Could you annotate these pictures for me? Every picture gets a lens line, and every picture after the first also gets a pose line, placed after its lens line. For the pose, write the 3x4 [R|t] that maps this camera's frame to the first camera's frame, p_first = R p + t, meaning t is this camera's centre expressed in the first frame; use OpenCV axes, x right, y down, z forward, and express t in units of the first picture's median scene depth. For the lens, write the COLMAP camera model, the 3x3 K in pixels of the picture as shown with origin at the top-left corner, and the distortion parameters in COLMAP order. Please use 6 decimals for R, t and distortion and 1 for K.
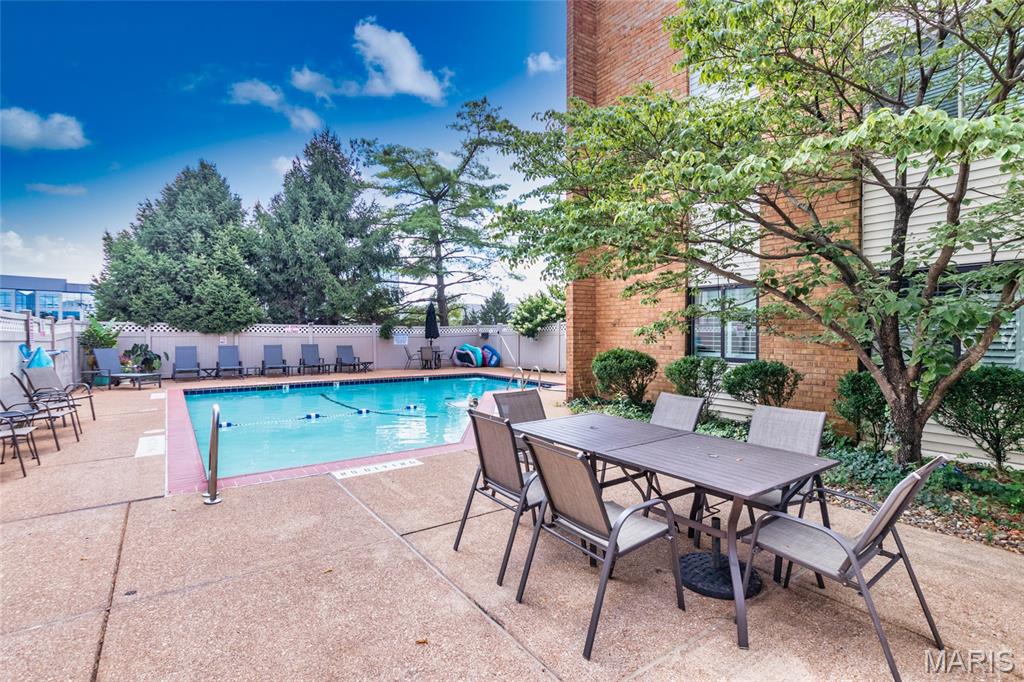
lens RADIAL K [[487.7, 0, 513.7], [0, 487.7, 328.9], [0, 0, 1]] dist [-0.000766, -0.000978]
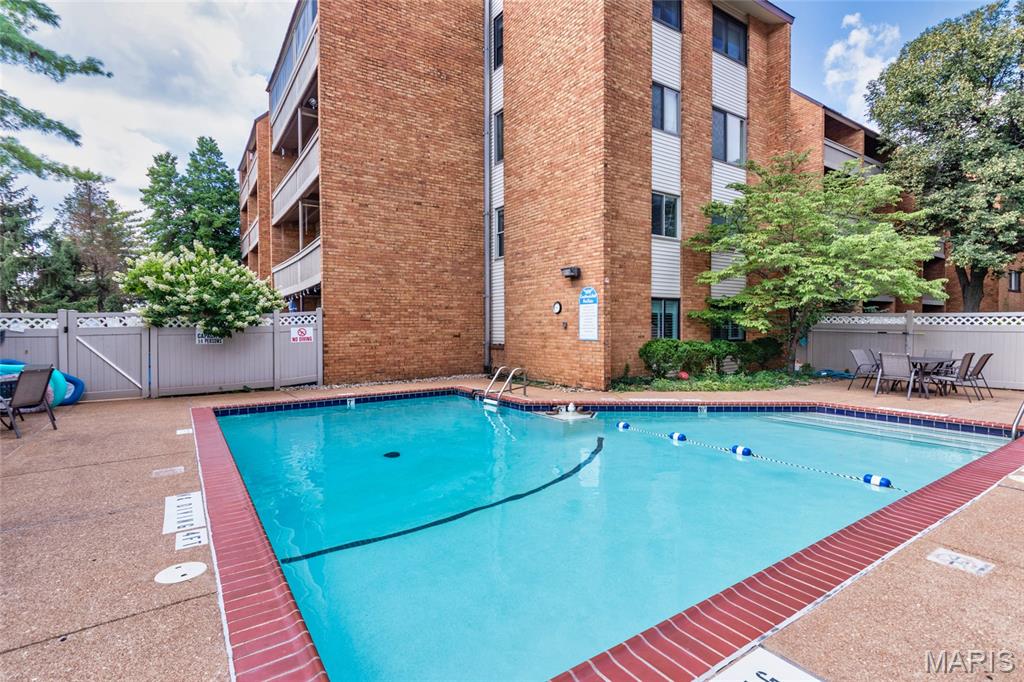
lens RADIAL K [[487.7, 0, 513.7], [0, 487.7, 328.9], [0, 0, 1]] dist [-0.000766, -0.000978]
pose [[0.030737, -0.008792, 0.999489, -0.592432], [-0.001921, 0.999959, 0.008856, 0.002102], [-0.999526, -0.002192, 0.030719, 0.688698]]
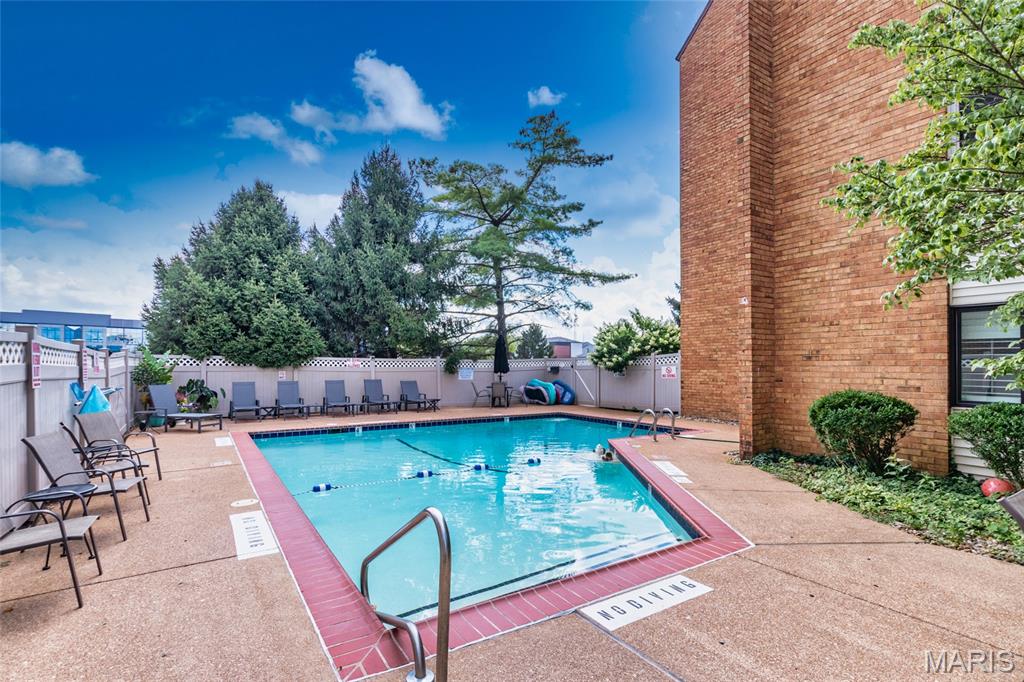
lens RADIAL K [[484.6, 0, 511.3], [0, 484.6, 354.6], [0, 0, 1]] dist [0.000877, -0.004827]
pose [[0.998748, -0.001003, -0.050023, -0.122088], [0.000223, 0.999878, -0.015596, -0.000795], [0.050032, 0.015565, 0.998626, 0.117414]]
